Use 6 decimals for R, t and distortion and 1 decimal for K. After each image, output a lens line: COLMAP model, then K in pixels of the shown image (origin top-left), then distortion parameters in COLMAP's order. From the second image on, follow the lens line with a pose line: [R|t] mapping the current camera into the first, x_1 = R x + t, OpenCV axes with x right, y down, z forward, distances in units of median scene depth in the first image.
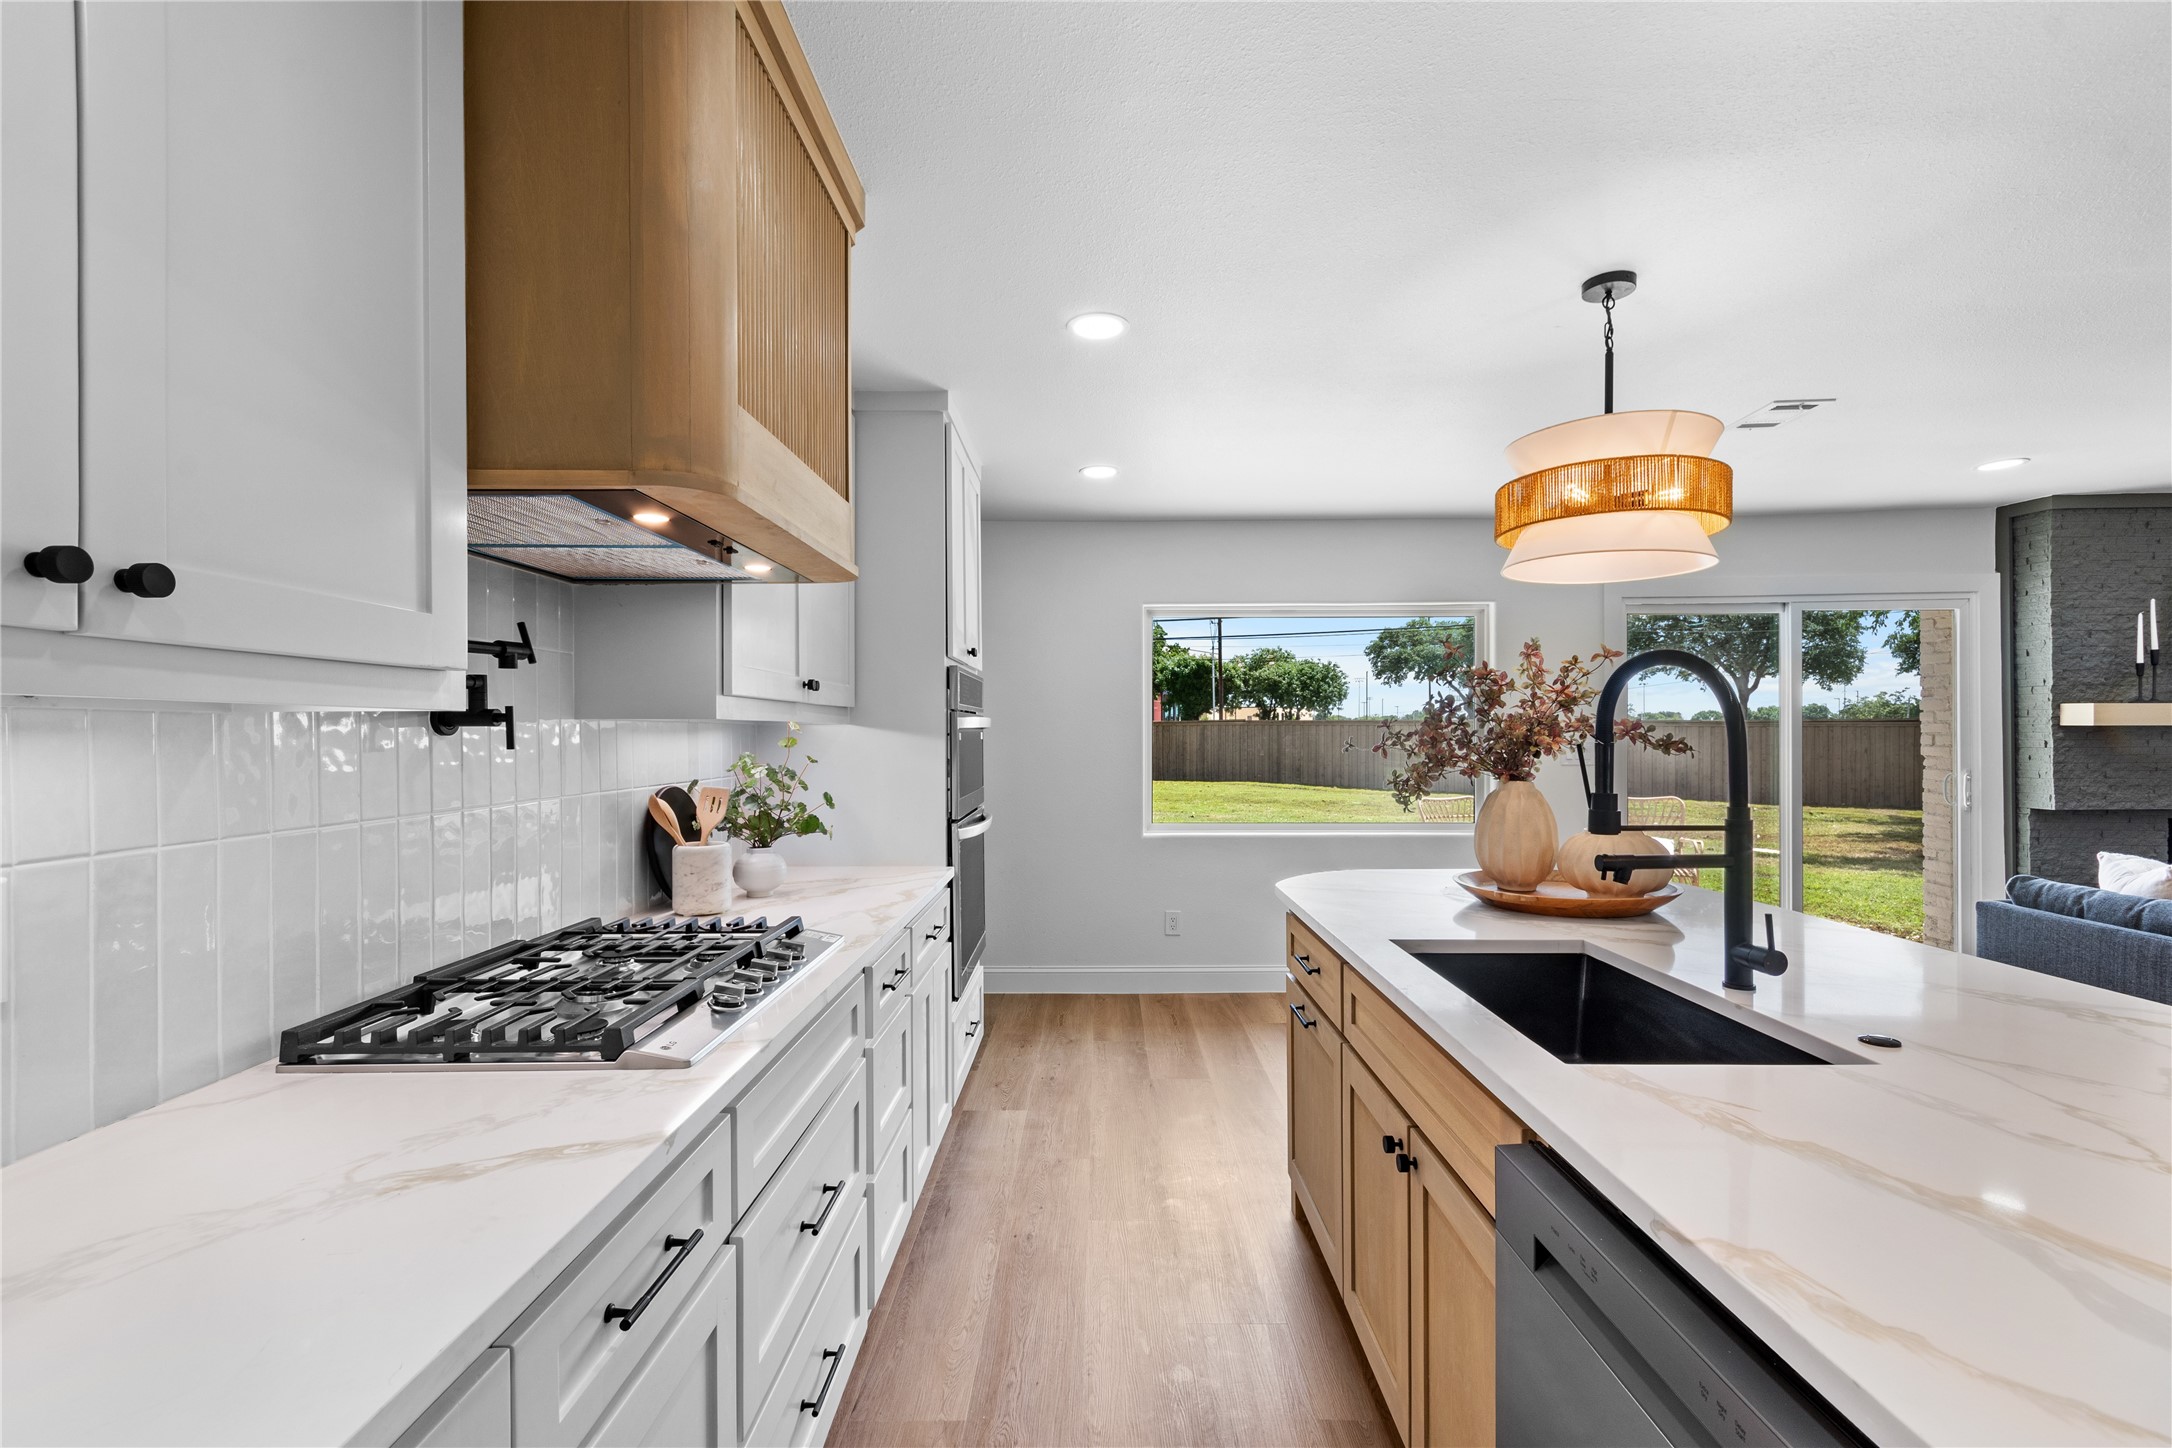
lens RADIAL K [[954.9, 0, 1089.0], [0, 954.9, 731.9], [0, 0, 1]] dist [-0.000790, 0.000150]
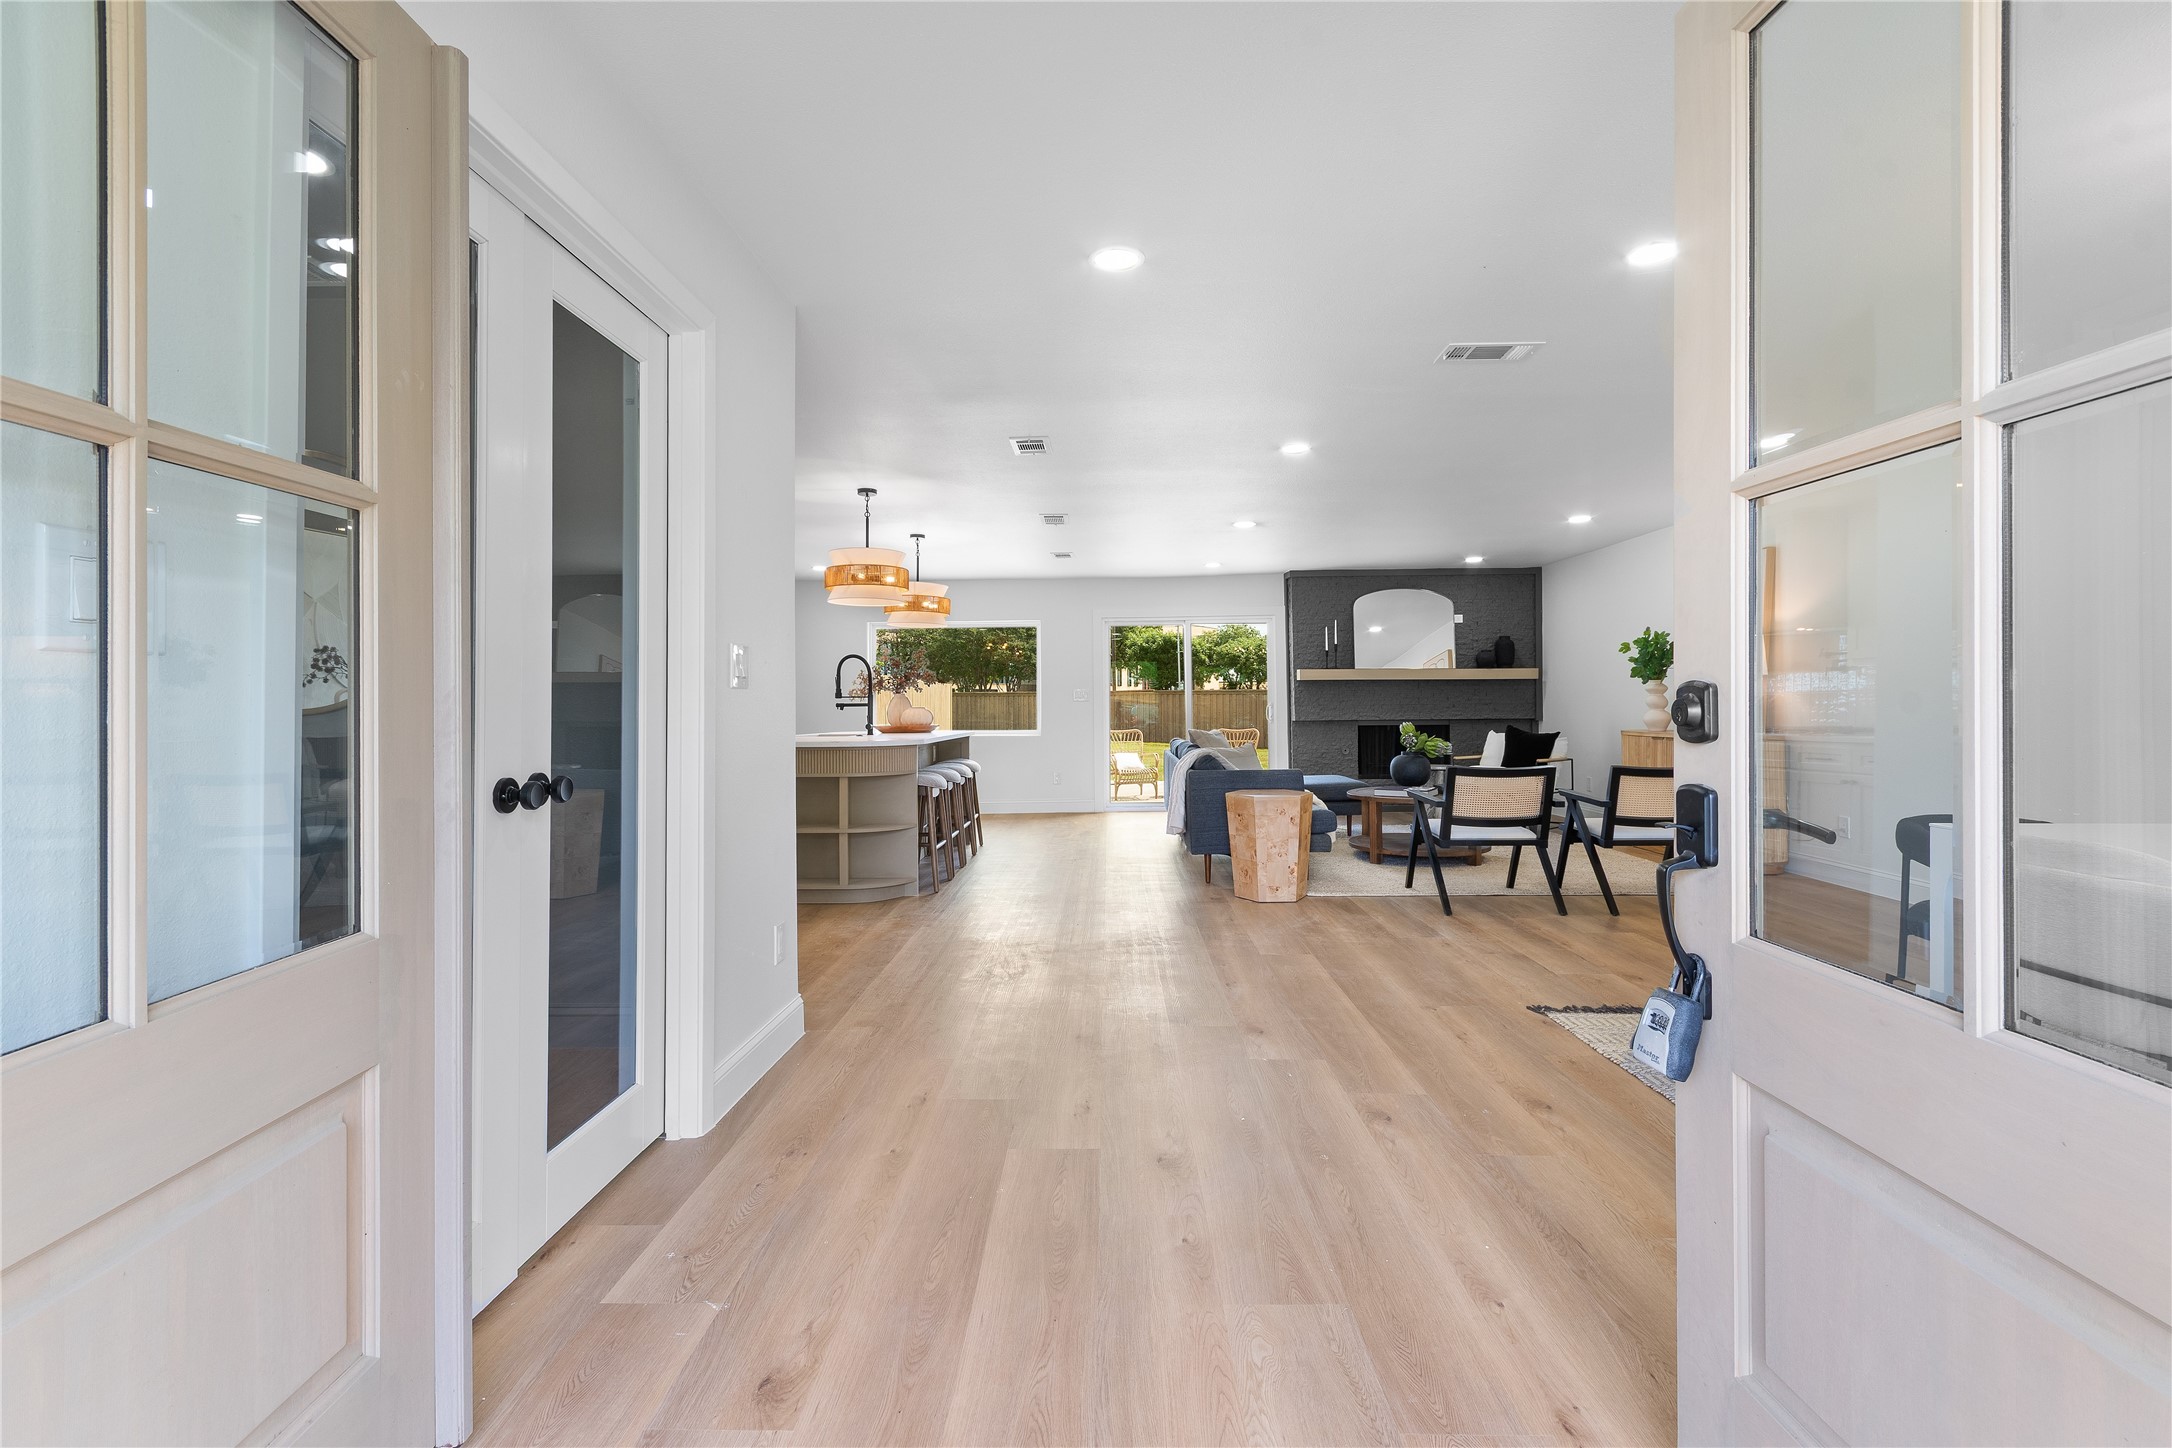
lens RADIAL K [[943.2, 0, 1091.7], [0, 943.2, 698.3], [0, 0, 1]] dist [-0.000361, 0.000027]
pose [[0.999937, -0.001560, -0.011072, 0.628436], [0.001471, 0.999967, -0.007987, 0.052147], [0.011084, 0.007970, 0.999907, -1.152028]]
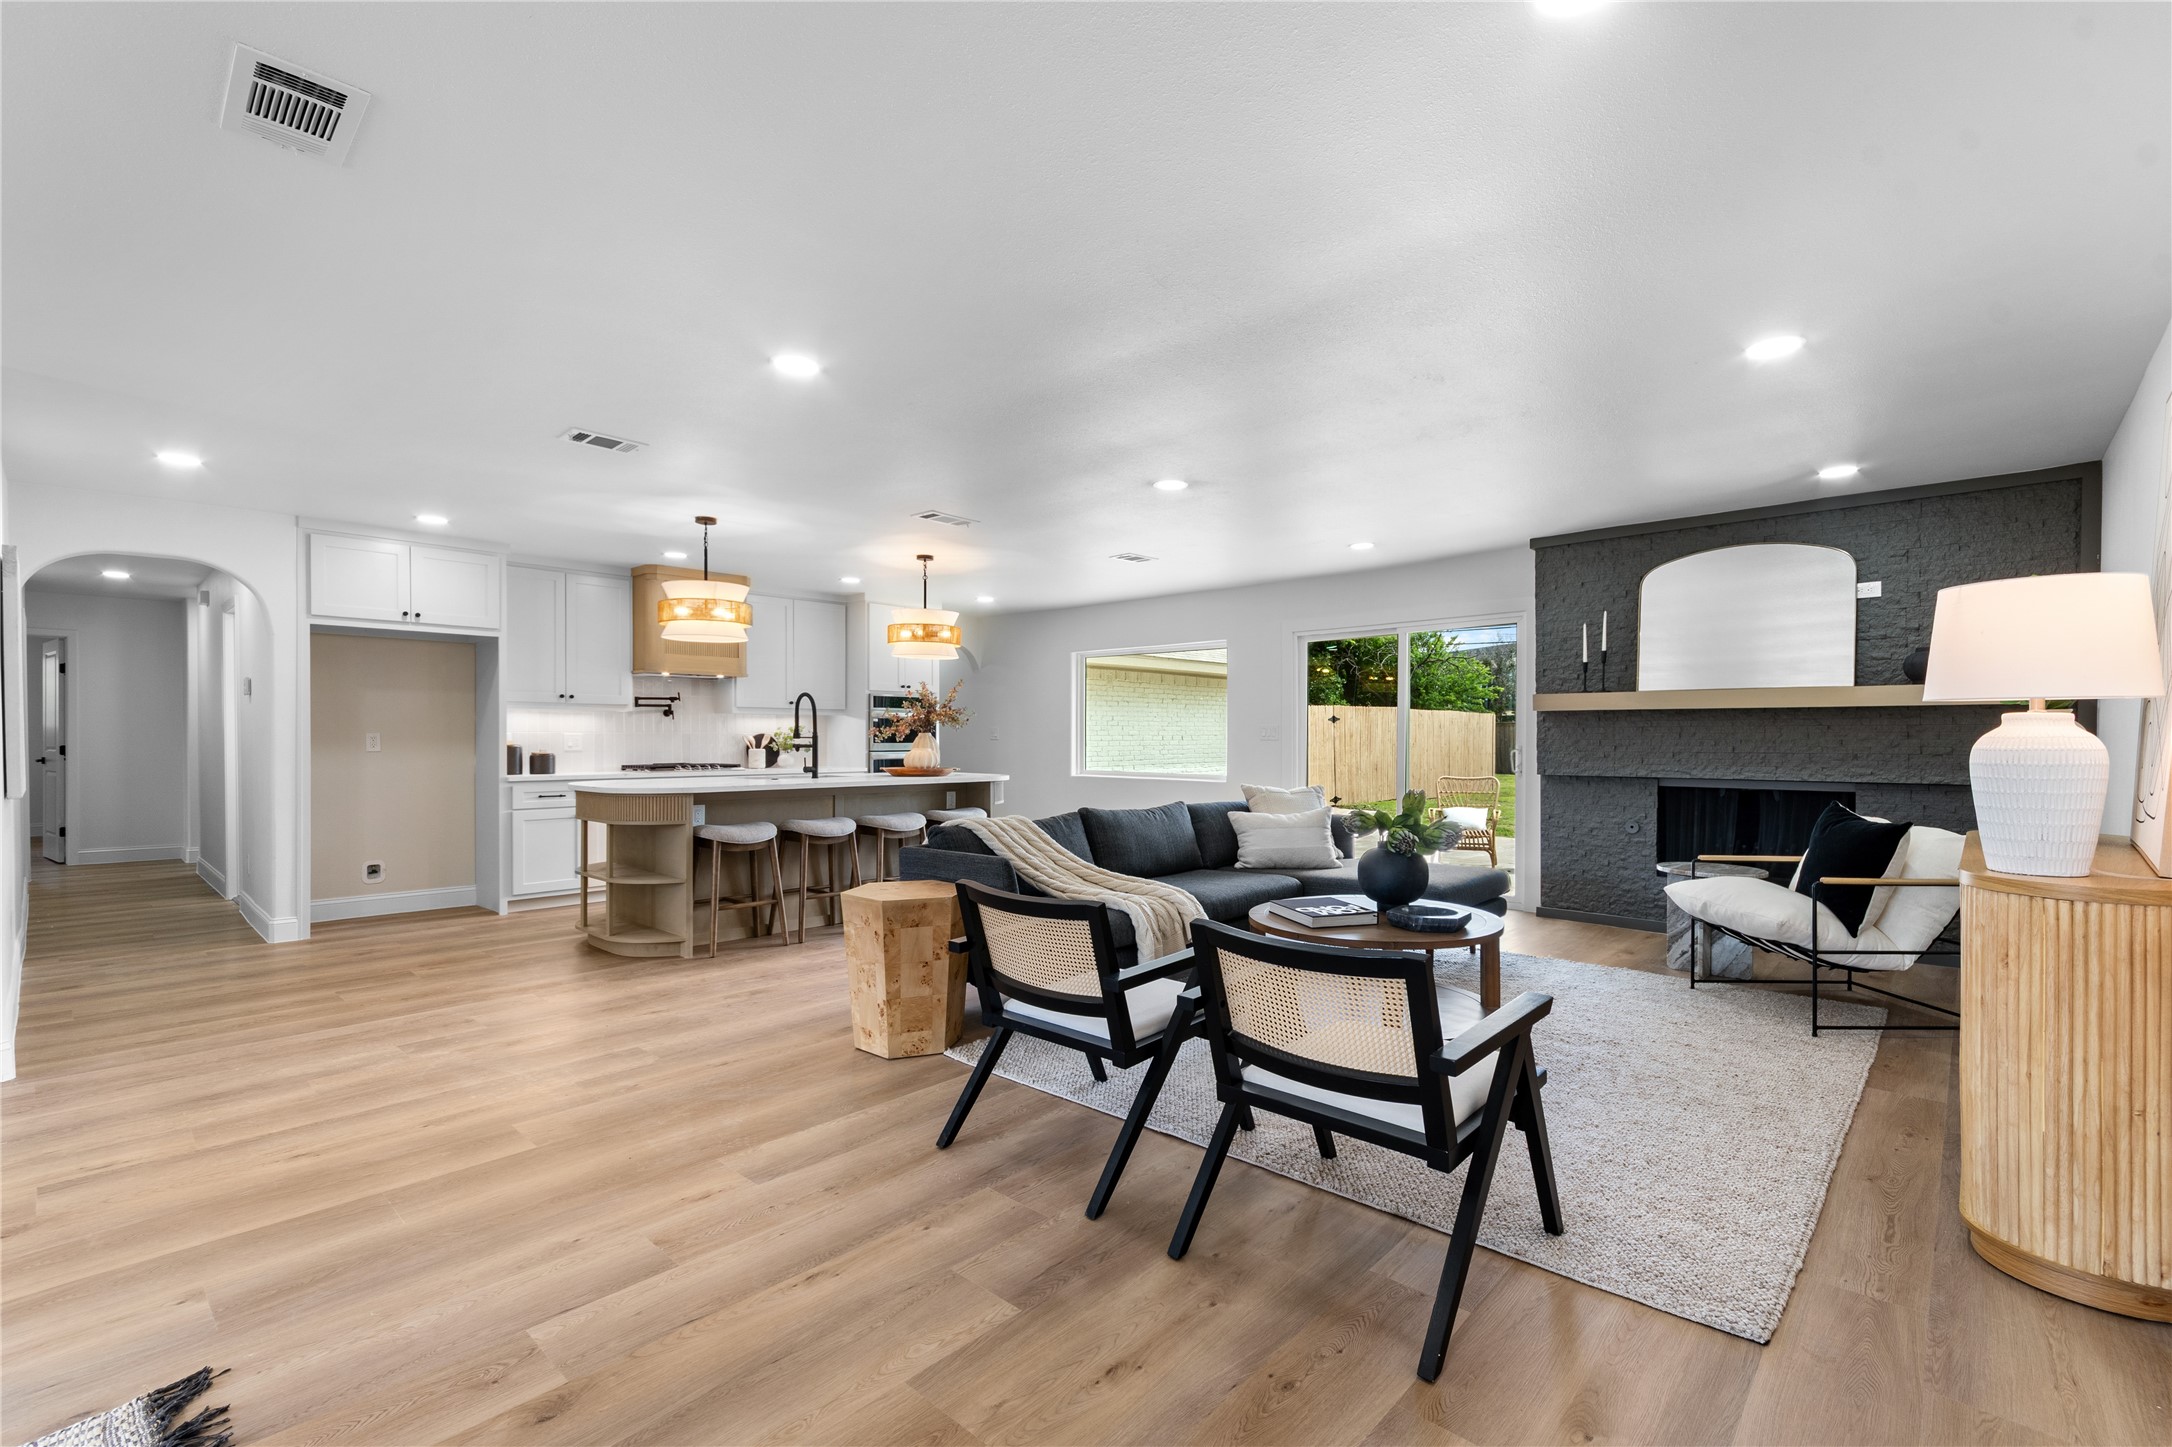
lens RADIAL K [[943.3, 0, 1091.0], [0, 943.3, 743.9], [0, 0, 1]] dist [-0.003585, -0.001219]
pose [[0.749640, 0.010882, -0.661757, 1.513365], [-0.004177, 0.999923, 0.011711, 0.028009], [0.661833, -0.006015, 0.749627, -0.424593]]
